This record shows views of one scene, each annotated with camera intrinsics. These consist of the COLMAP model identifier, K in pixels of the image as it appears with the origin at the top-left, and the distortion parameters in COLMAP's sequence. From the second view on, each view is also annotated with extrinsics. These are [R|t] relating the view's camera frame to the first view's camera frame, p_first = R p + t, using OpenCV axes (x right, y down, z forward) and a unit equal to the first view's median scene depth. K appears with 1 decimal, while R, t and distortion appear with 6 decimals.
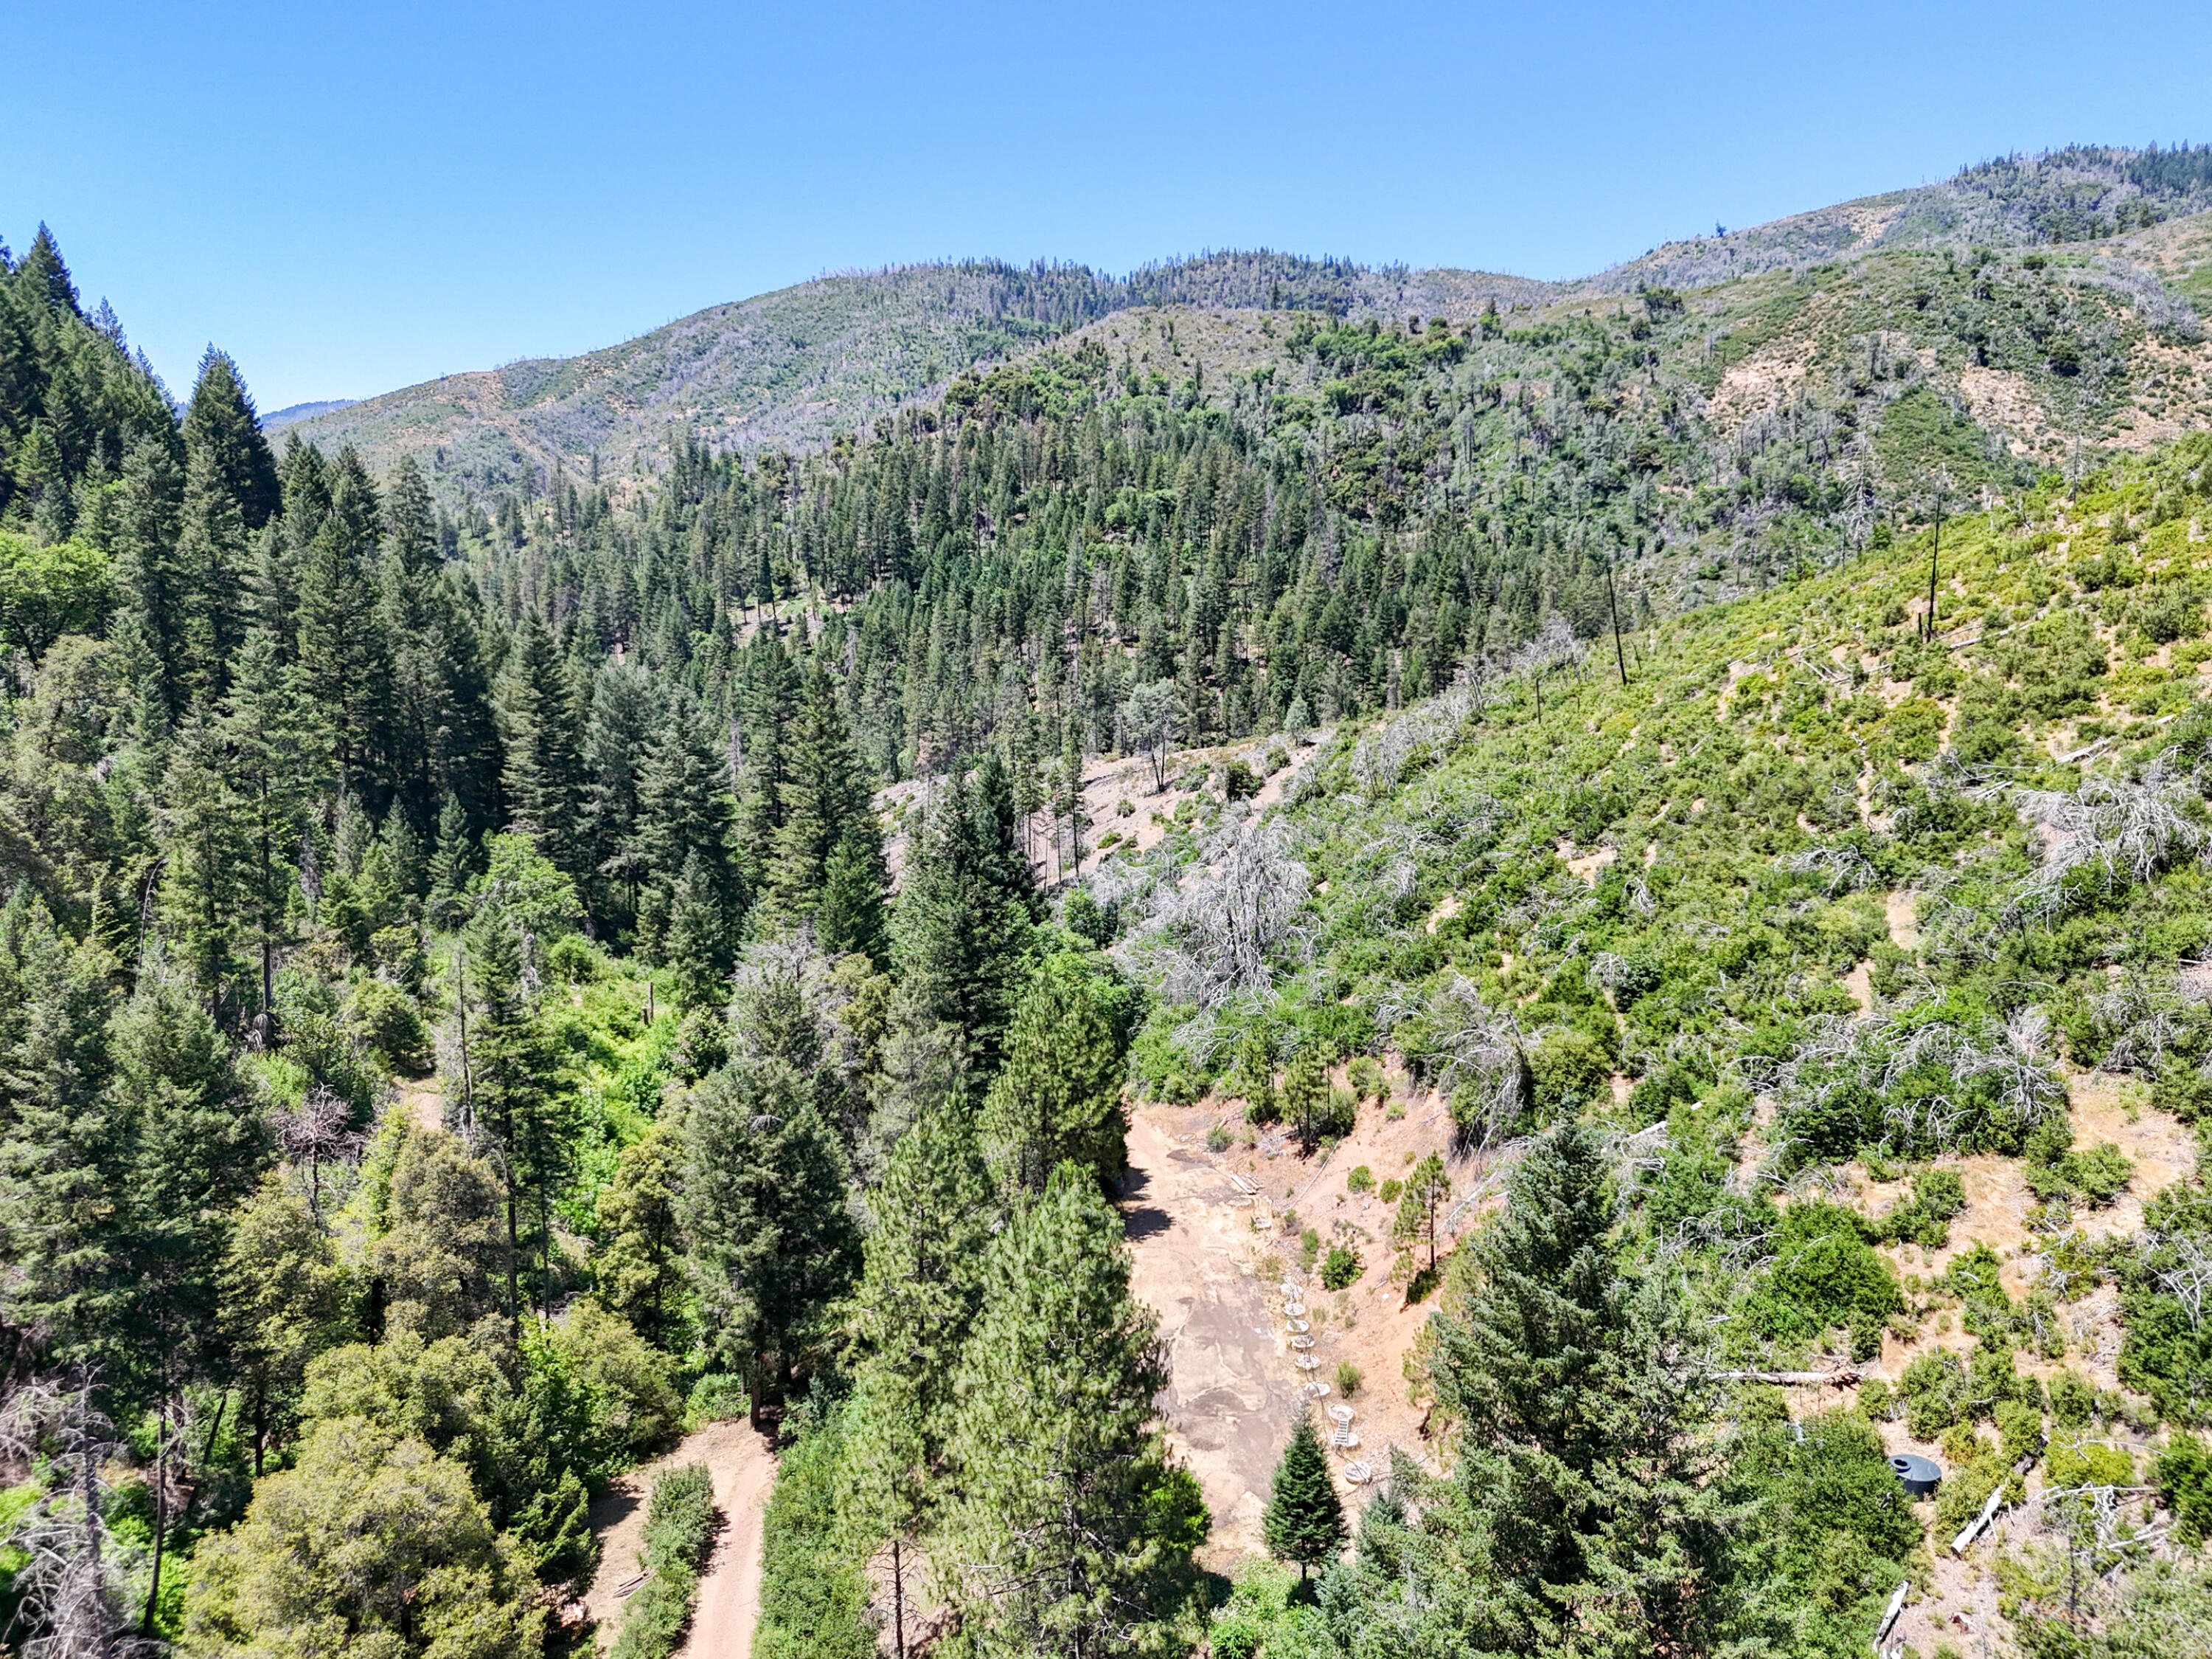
lens RADIAL K [[1646.5, 0, 1108.0], [0, 1646.5, 823.3], [0, 0, 1]] dist [0.061728, -0.055701]
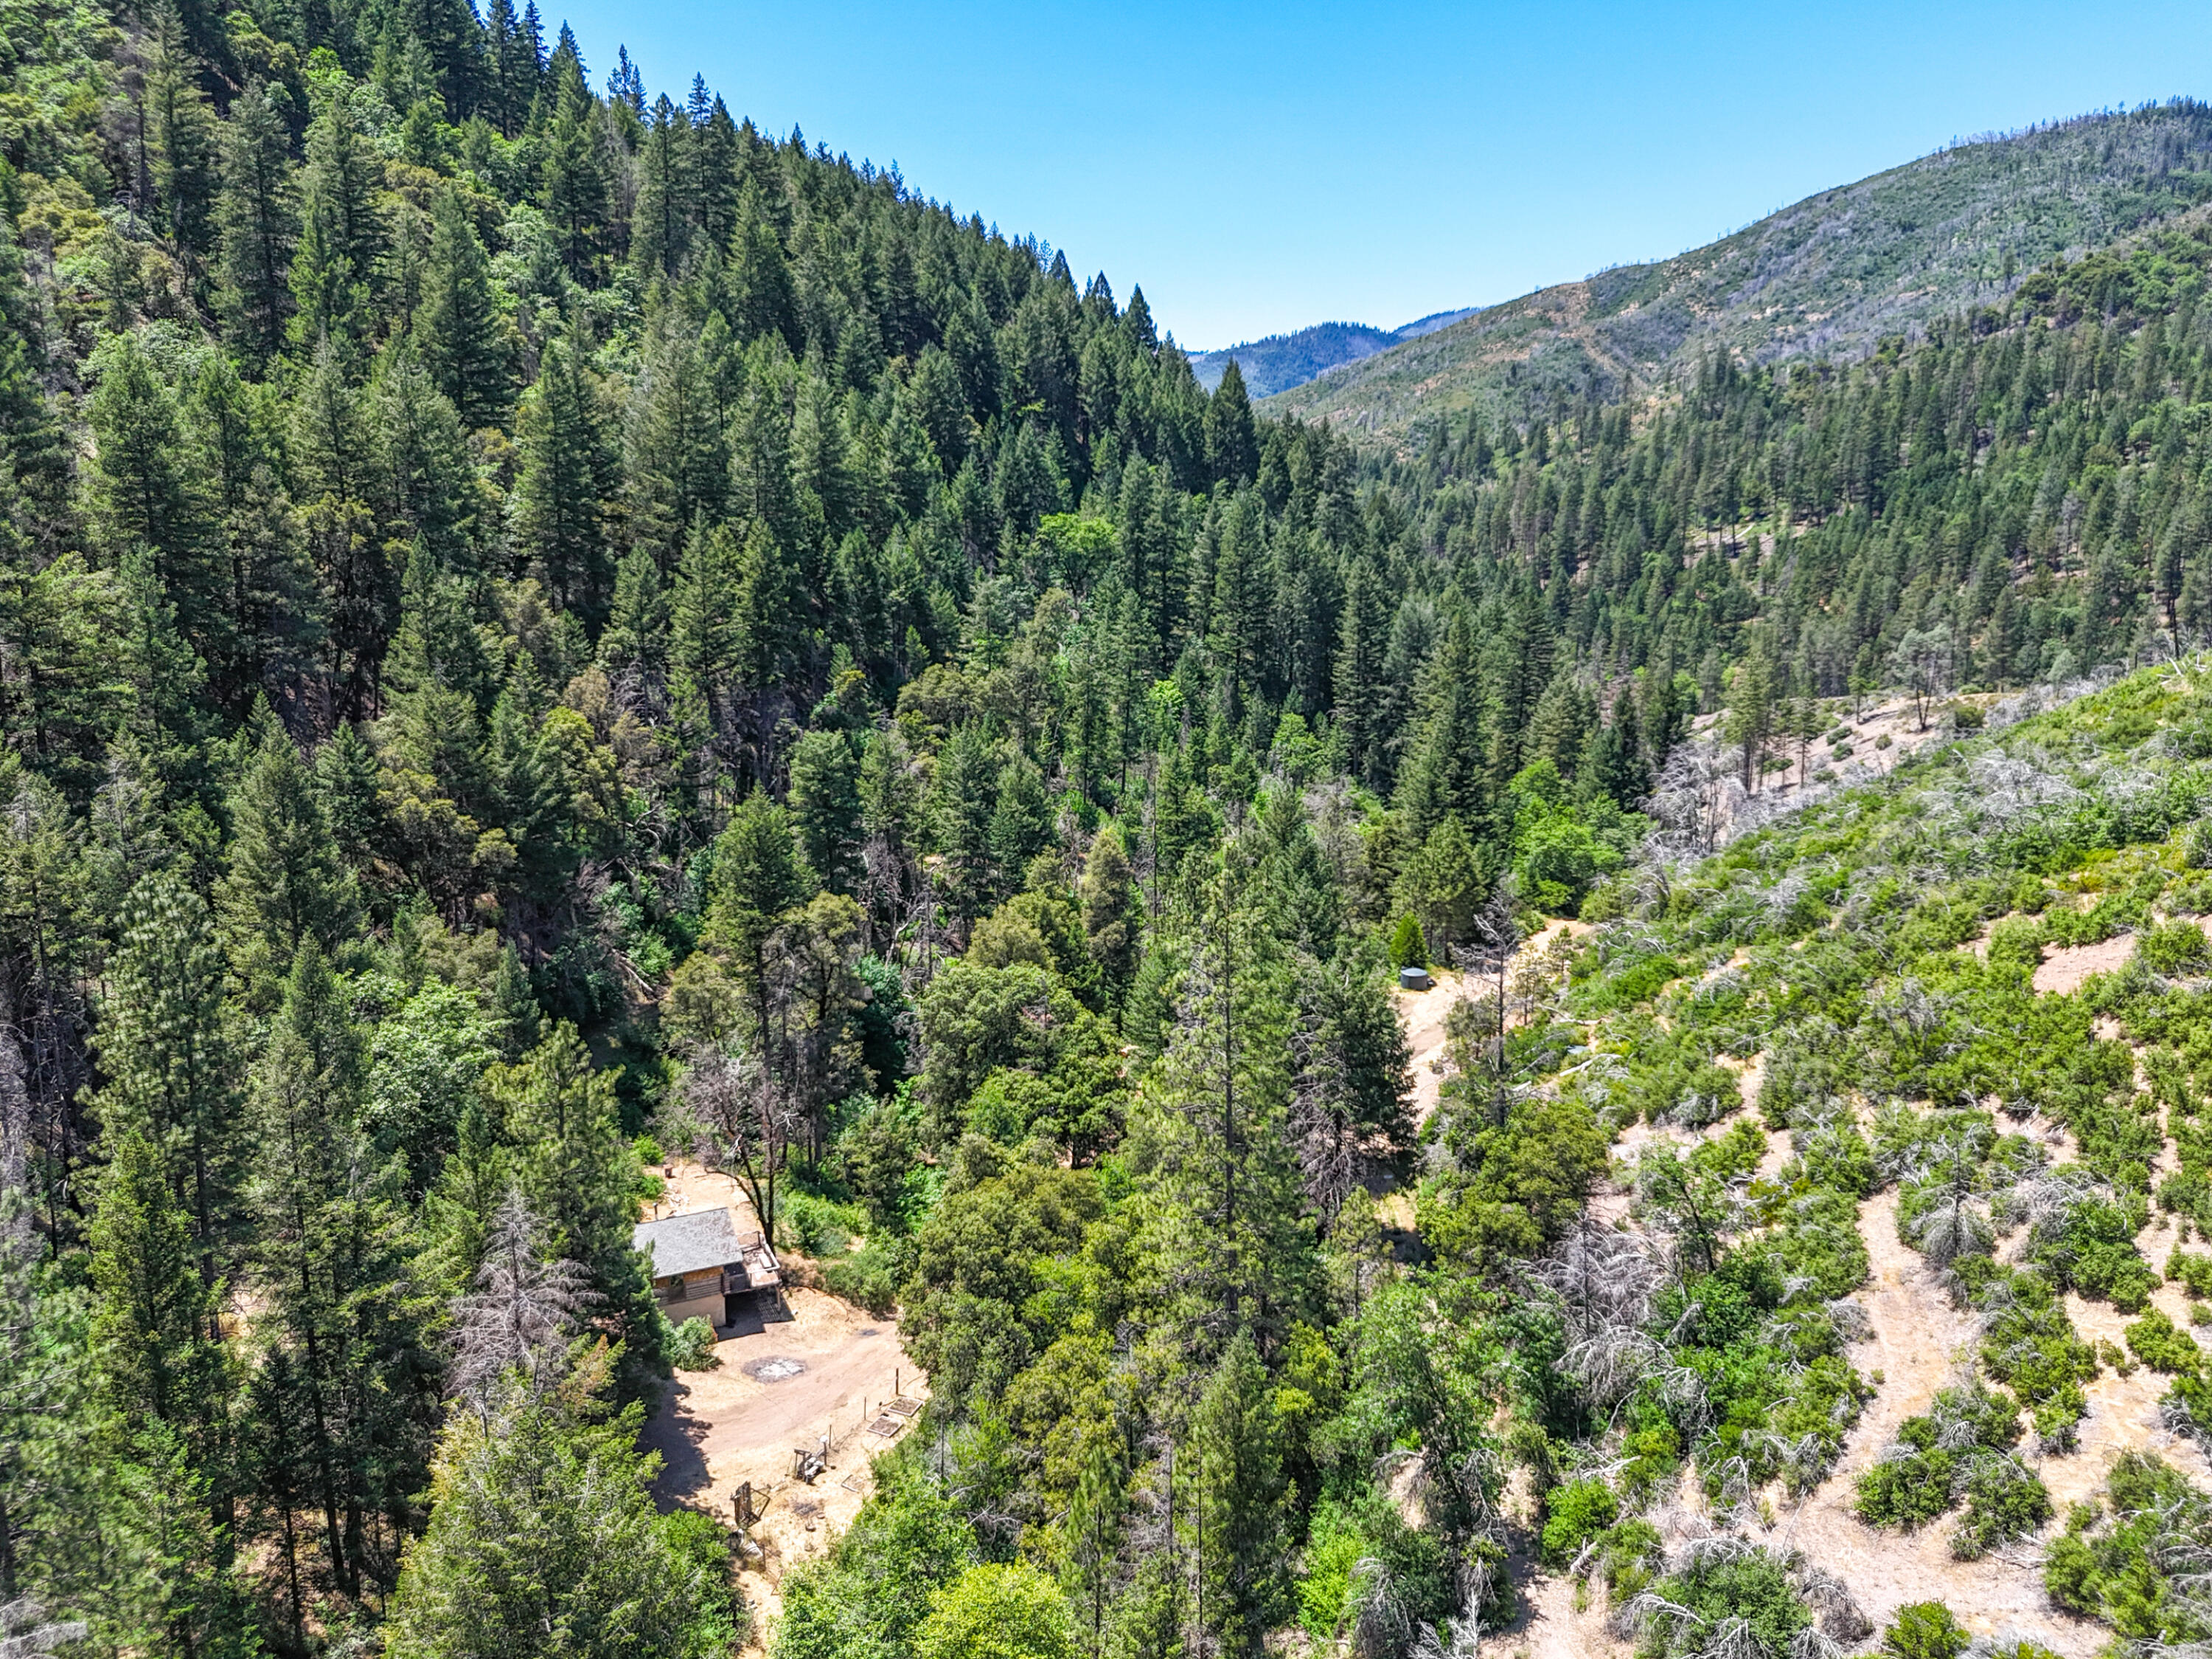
lens RADIAL K [[1646.5, 0, 1097.5], [0, 1646.5, 823.9], [0, 0, 1]] dist [0.061728, -0.055701]
pose [[0.804053, 0.125332, -0.581198, 0.075912], [-0.089202, 0.991894, 0.090490, -0.002745], [0.587828, -0.020915, 0.808716, -0.068582]]
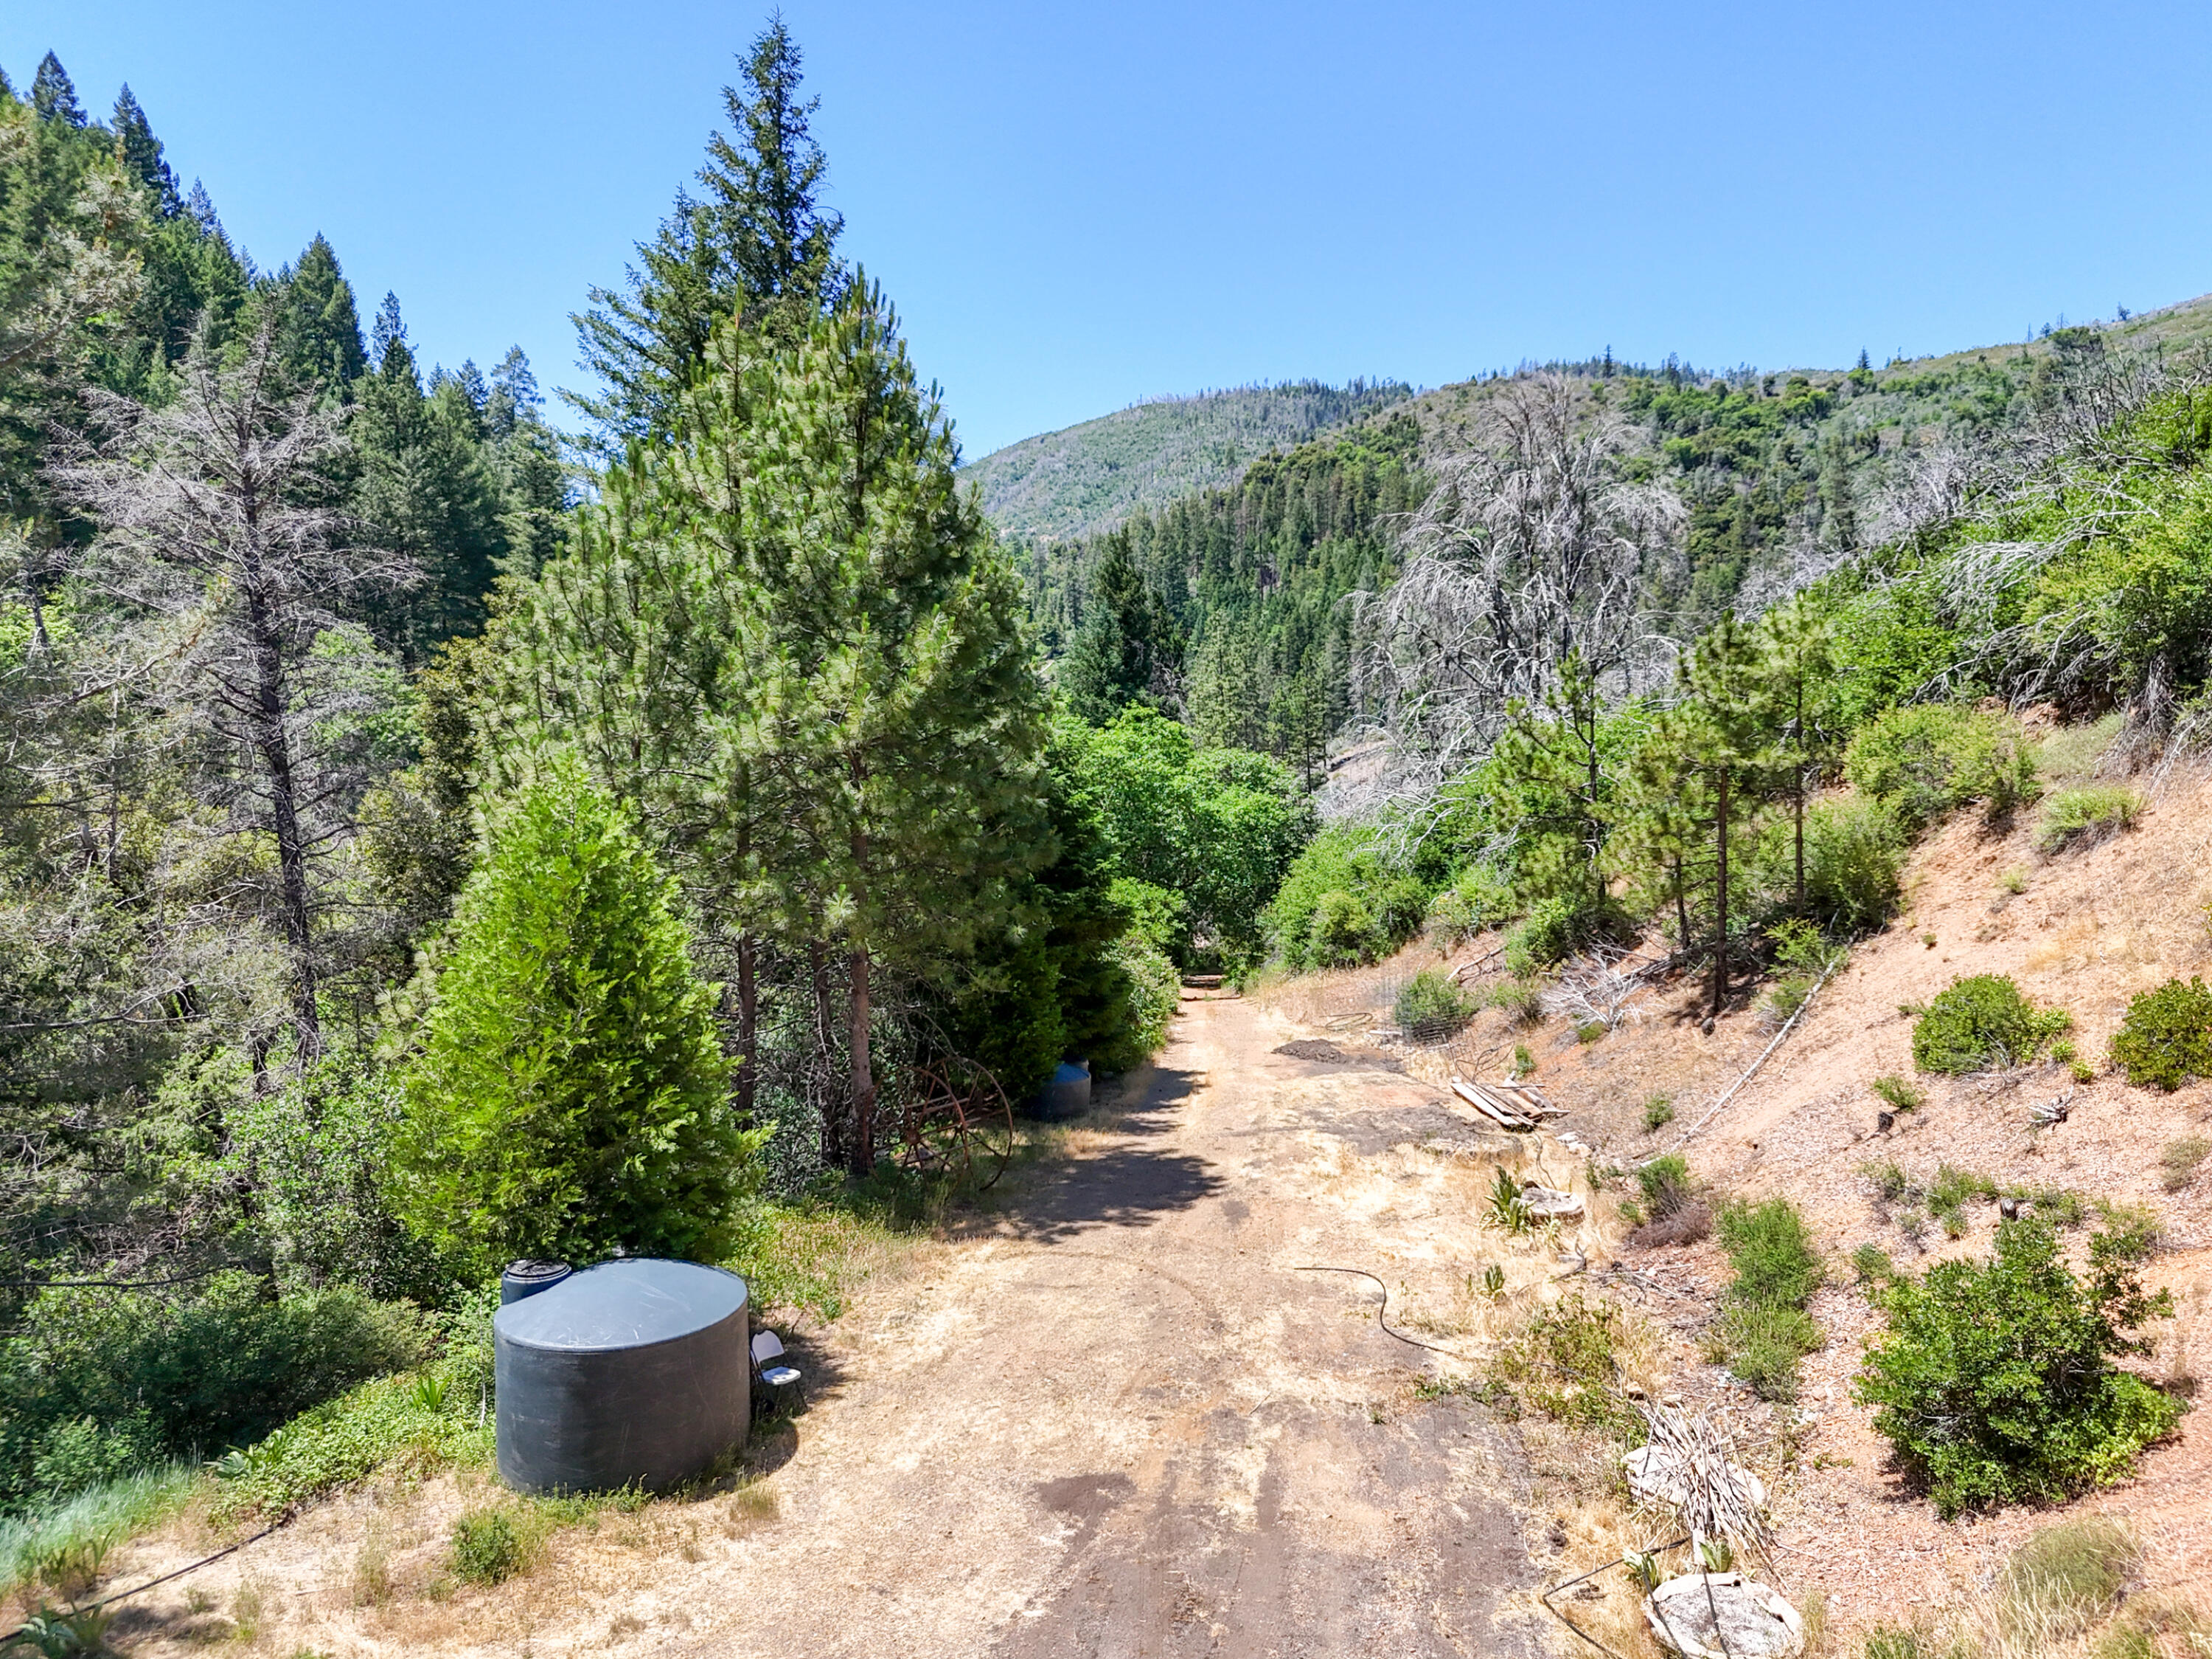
lens RADIAL K [[1646.5, 0, 1106.1], [0, 1646.5, 832.8], [0, 0, 1]] dist [0.061728, -0.055701]
pose [[0.981336, 0.008775, -0.192098, 0.008601], [-0.024153, 0.996672, -0.077857, 0.023538], [0.190776, 0.081044, 0.978282, 0.081990]]
